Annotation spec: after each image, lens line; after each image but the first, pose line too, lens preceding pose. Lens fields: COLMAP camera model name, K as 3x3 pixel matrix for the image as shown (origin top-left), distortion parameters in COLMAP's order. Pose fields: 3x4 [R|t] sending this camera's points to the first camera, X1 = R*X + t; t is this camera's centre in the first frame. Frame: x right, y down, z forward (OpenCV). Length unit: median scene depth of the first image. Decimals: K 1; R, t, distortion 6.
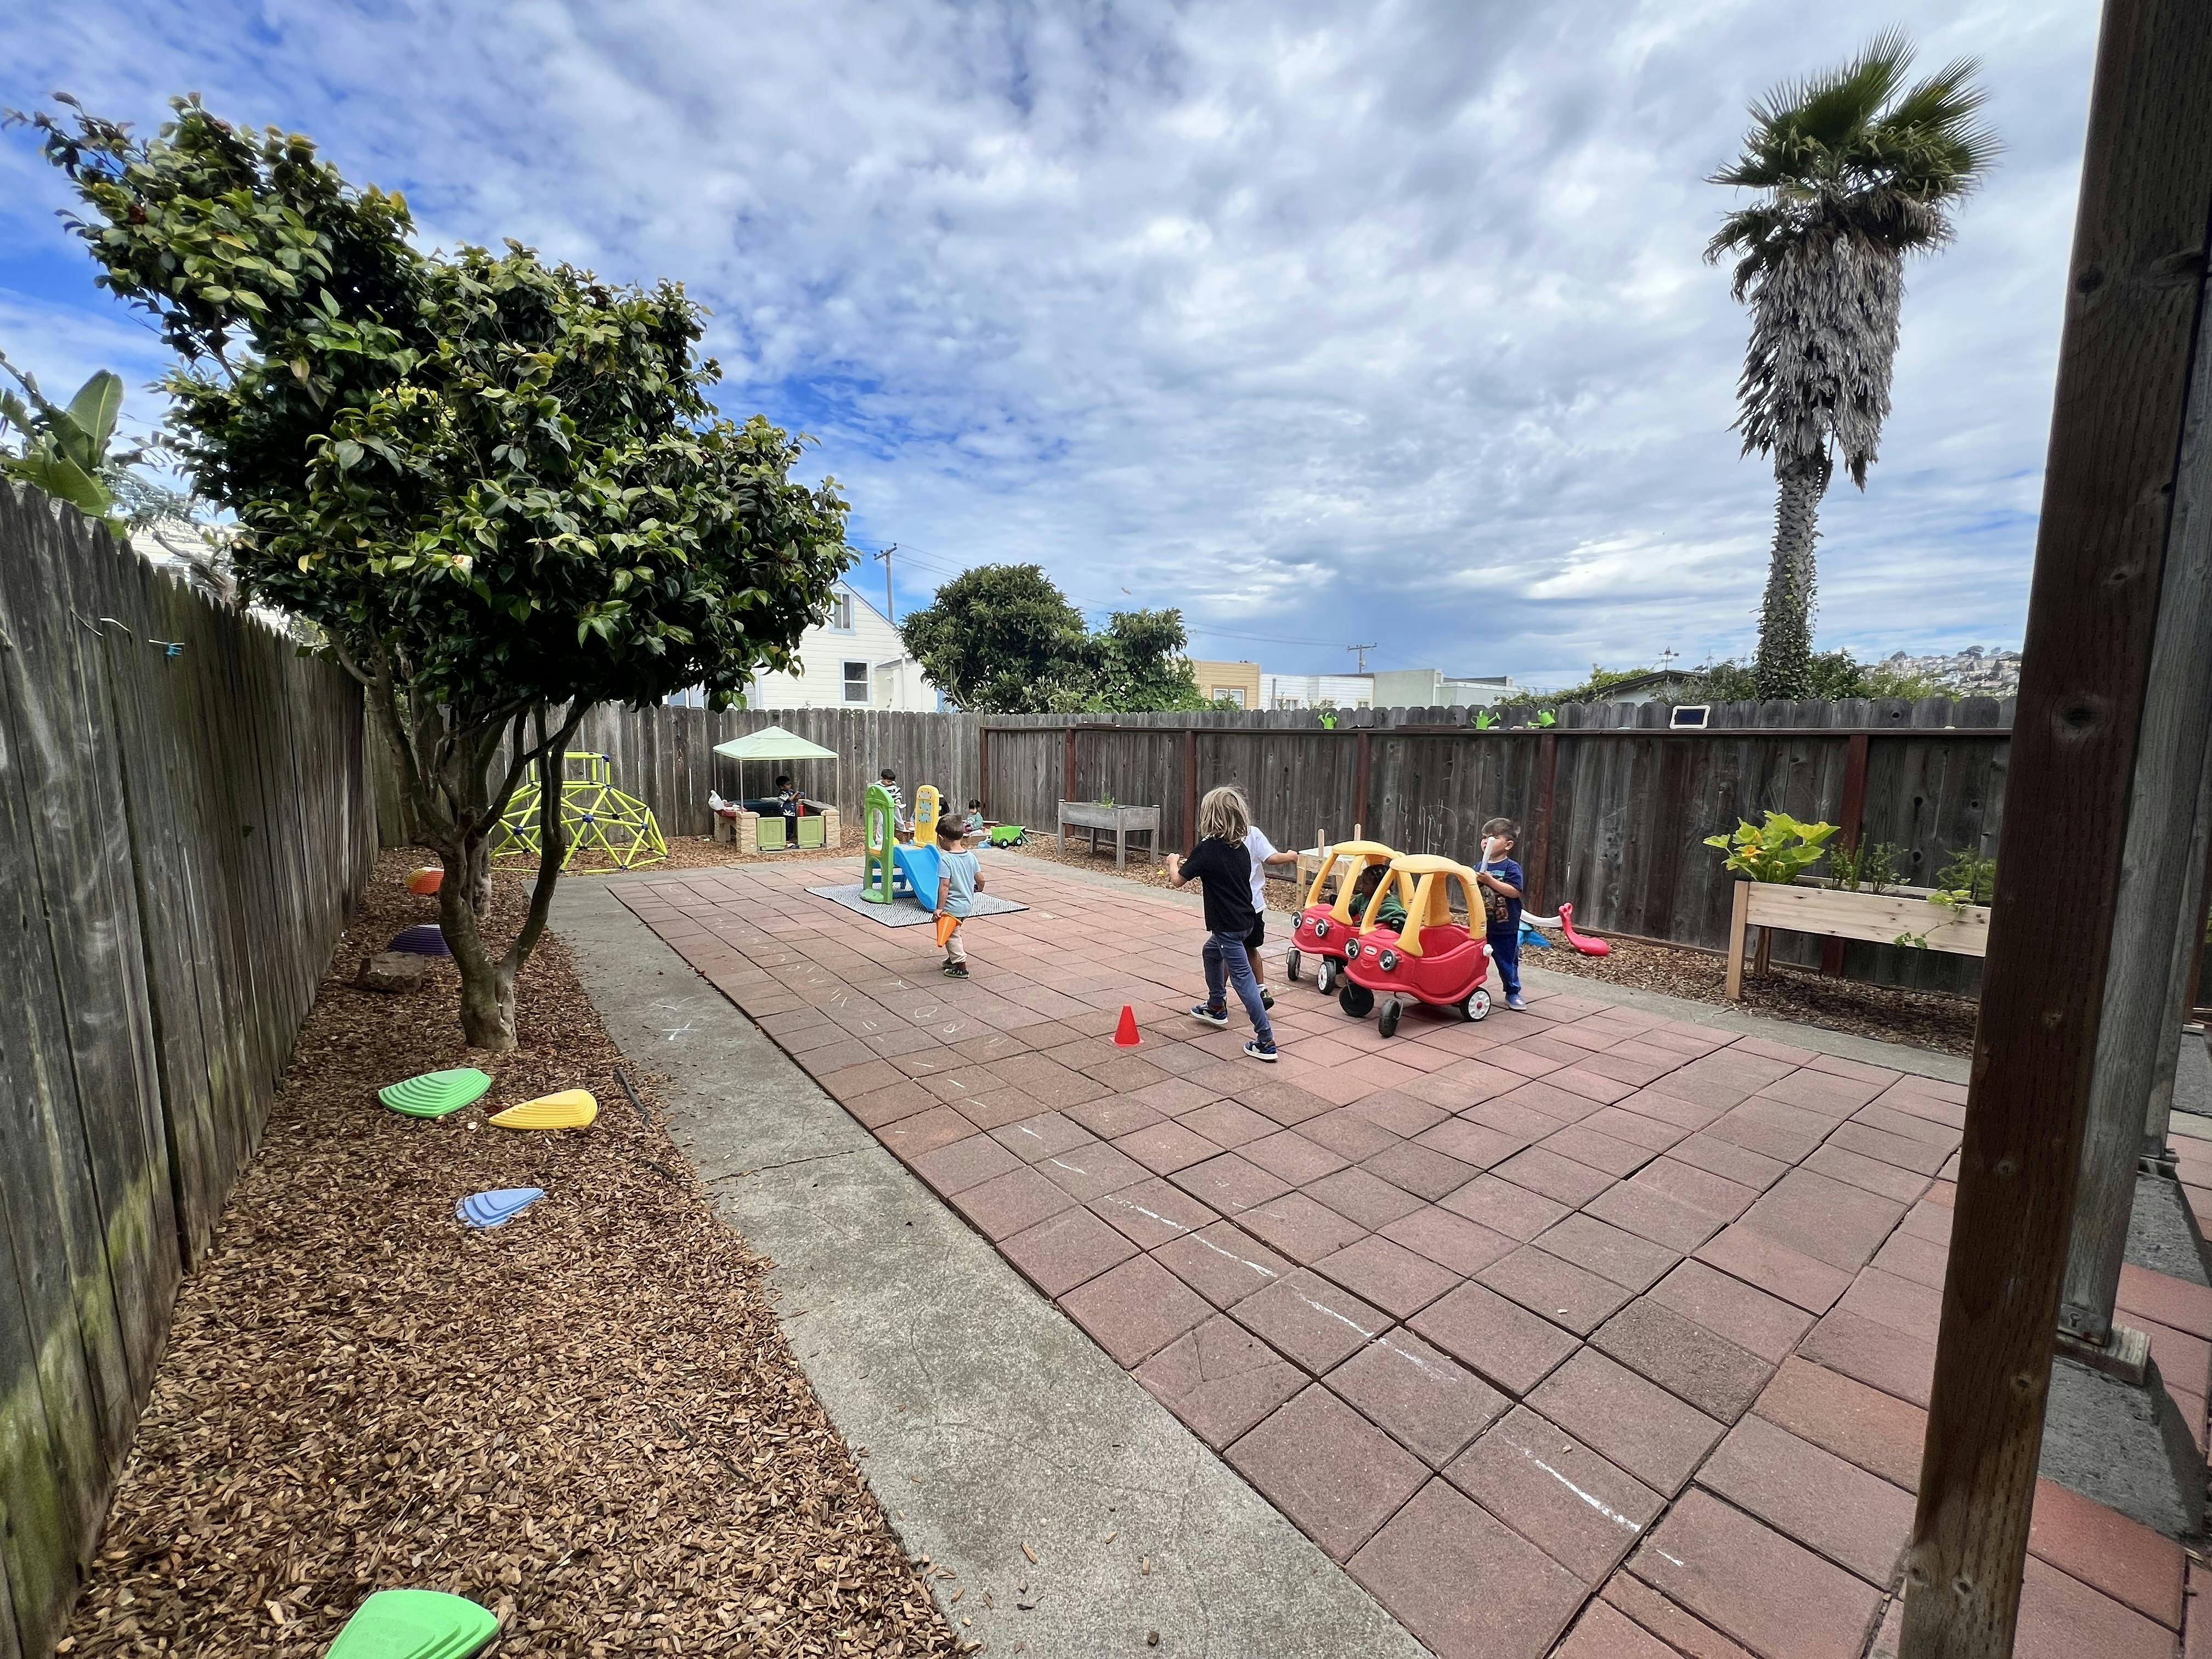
lens RADIAL K [[884.7, 0, 1104.5], [0, 884.7, 838.8], [0, 0, 1]] dist [0.001864, -0.000528]
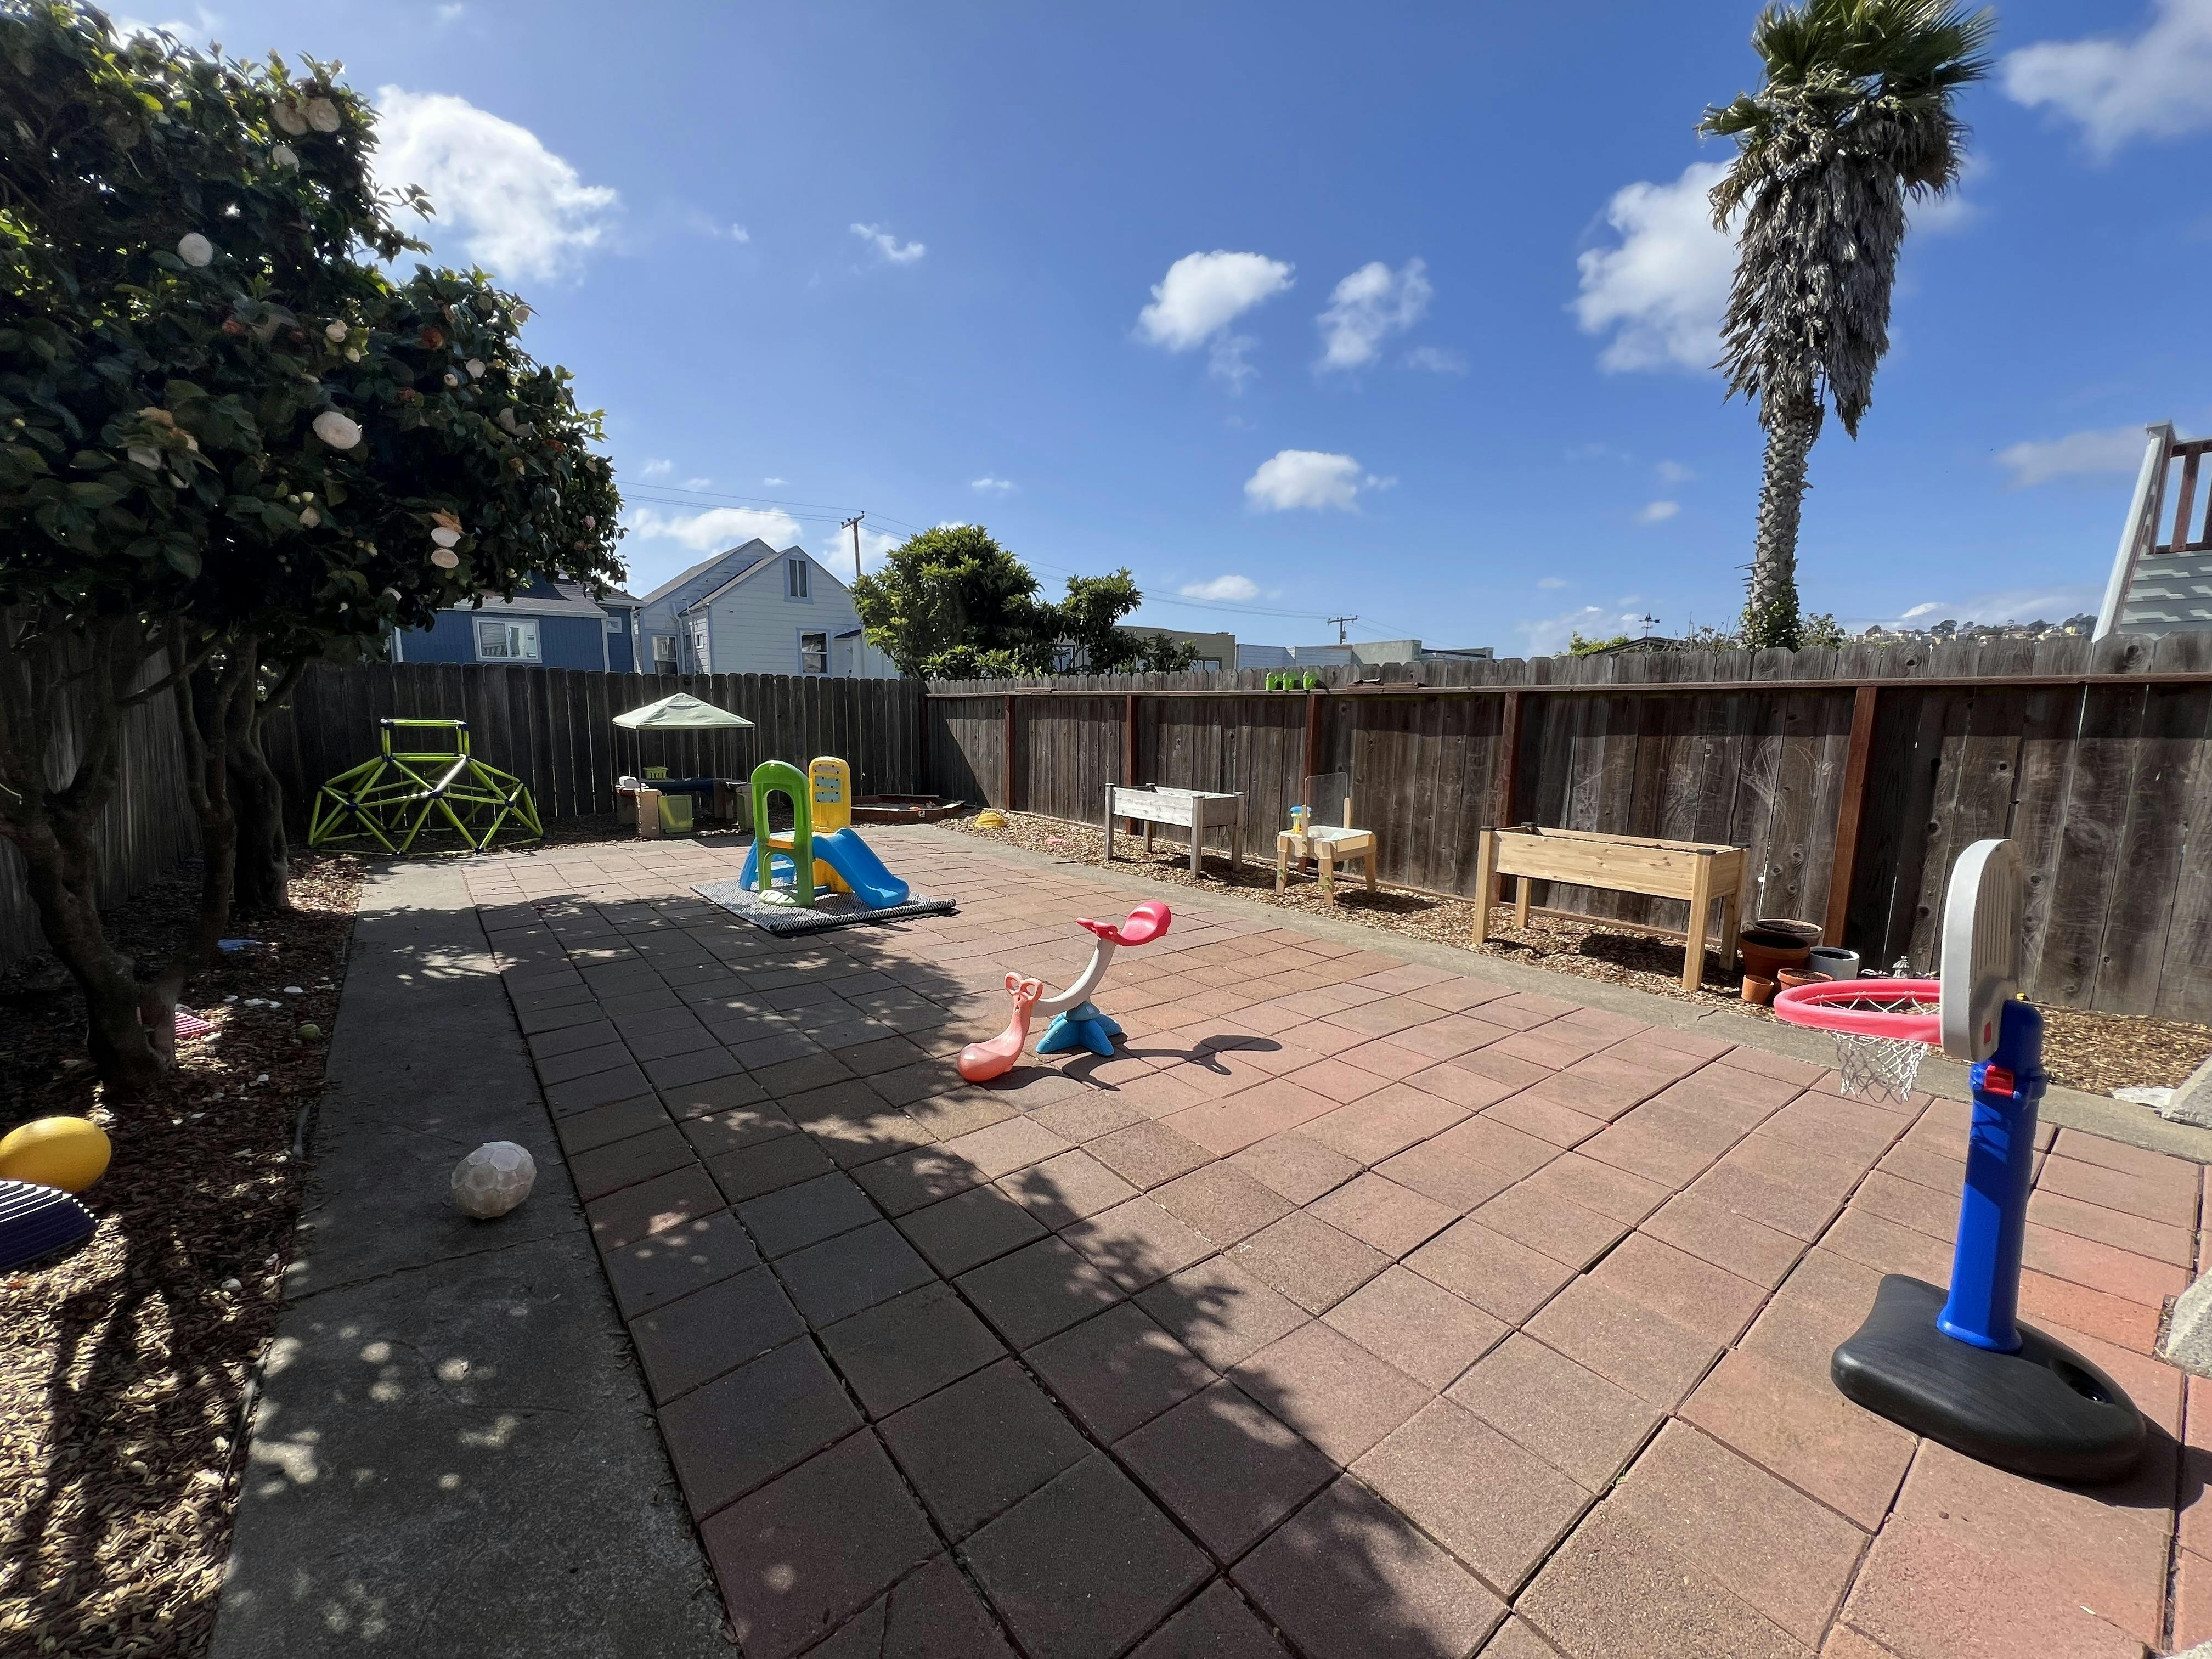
lens RADIAL K [[884.7, 0, 1107.4], [0, 884.7, 830.6], [0, 0, 1]] dist [0.001864, -0.000528]
pose [[0.999798, -0.005174, 0.019444, 0.061416], [0.004848, 0.999848, 0.016754, 0.002367], [-0.019528, -0.016656, 0.999671, 0.096191]]
